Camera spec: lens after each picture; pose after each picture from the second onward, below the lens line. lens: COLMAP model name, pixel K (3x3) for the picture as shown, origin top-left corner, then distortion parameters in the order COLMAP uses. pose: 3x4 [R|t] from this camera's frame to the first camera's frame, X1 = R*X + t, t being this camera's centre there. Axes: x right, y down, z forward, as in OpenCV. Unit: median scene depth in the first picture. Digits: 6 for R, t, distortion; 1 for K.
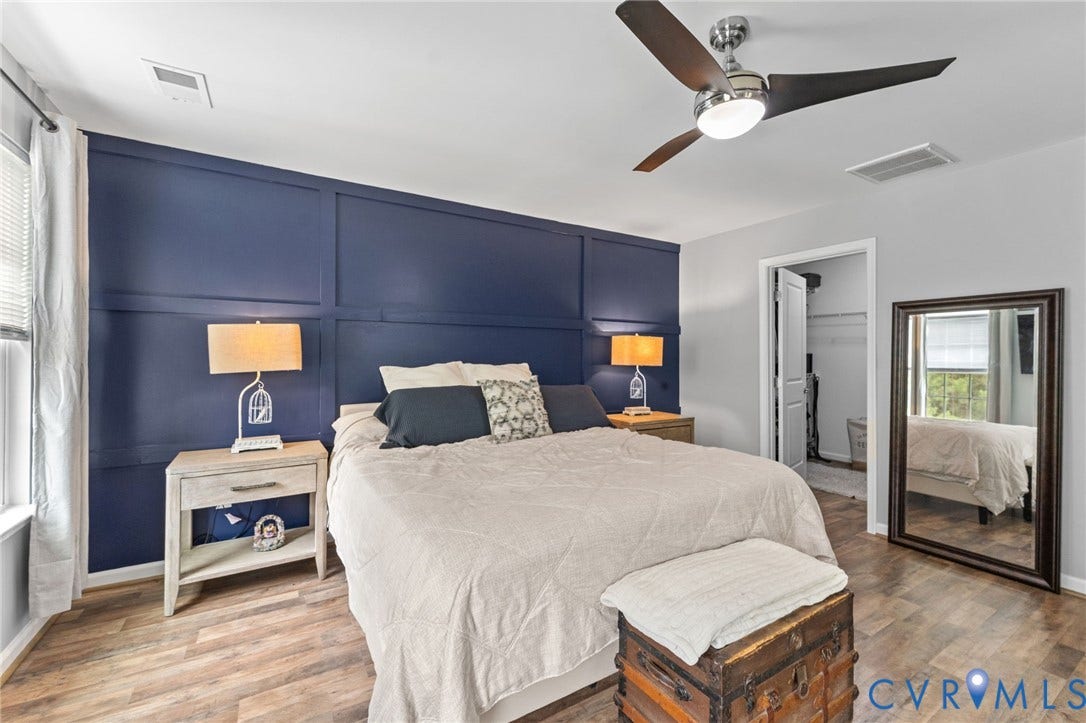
lens RADIAL K [[445.9, 0, 544.9], [0, 445.9, 359.5], [0, 0, 1]] dist [0.001519, -0.000002]
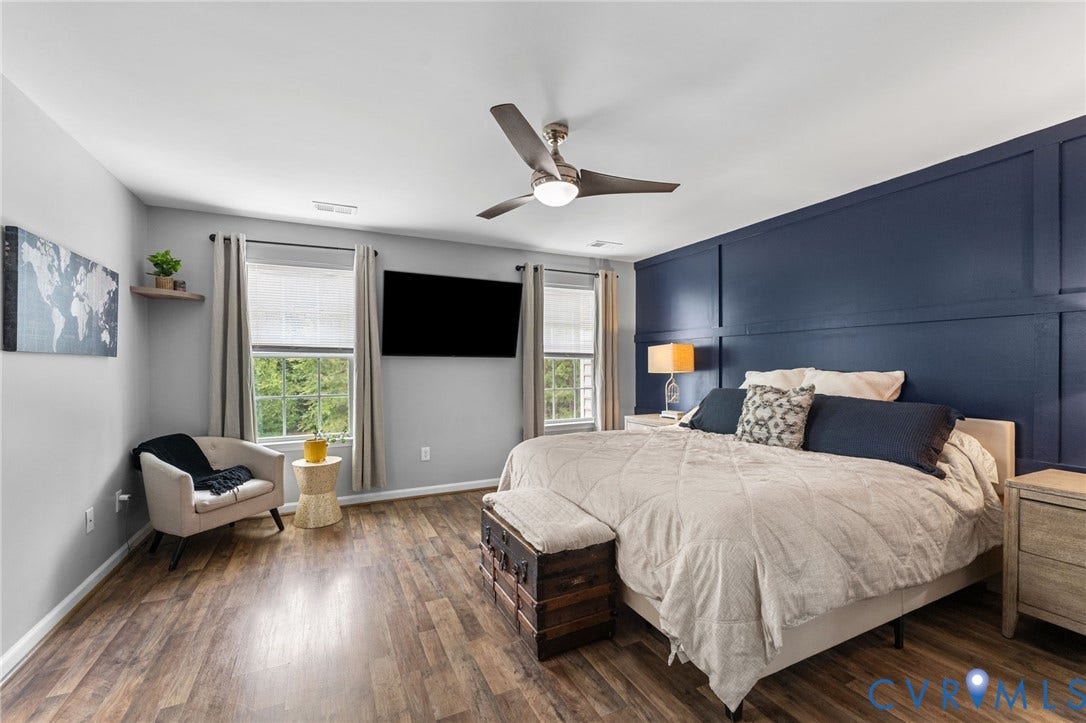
lens RADIAL K [[445.9, 0, 544.7], [0, 445.9, 363.8], [0, 0, 1]] dist [0.001519, -0.000002]
pose [[-0.076354, -0.002388, -0.997078, 1.017244], [0.001805, 0.999995, -0.002533, -0.002200], [0.997079, -0.001994, -0.076349, 0.602376]]
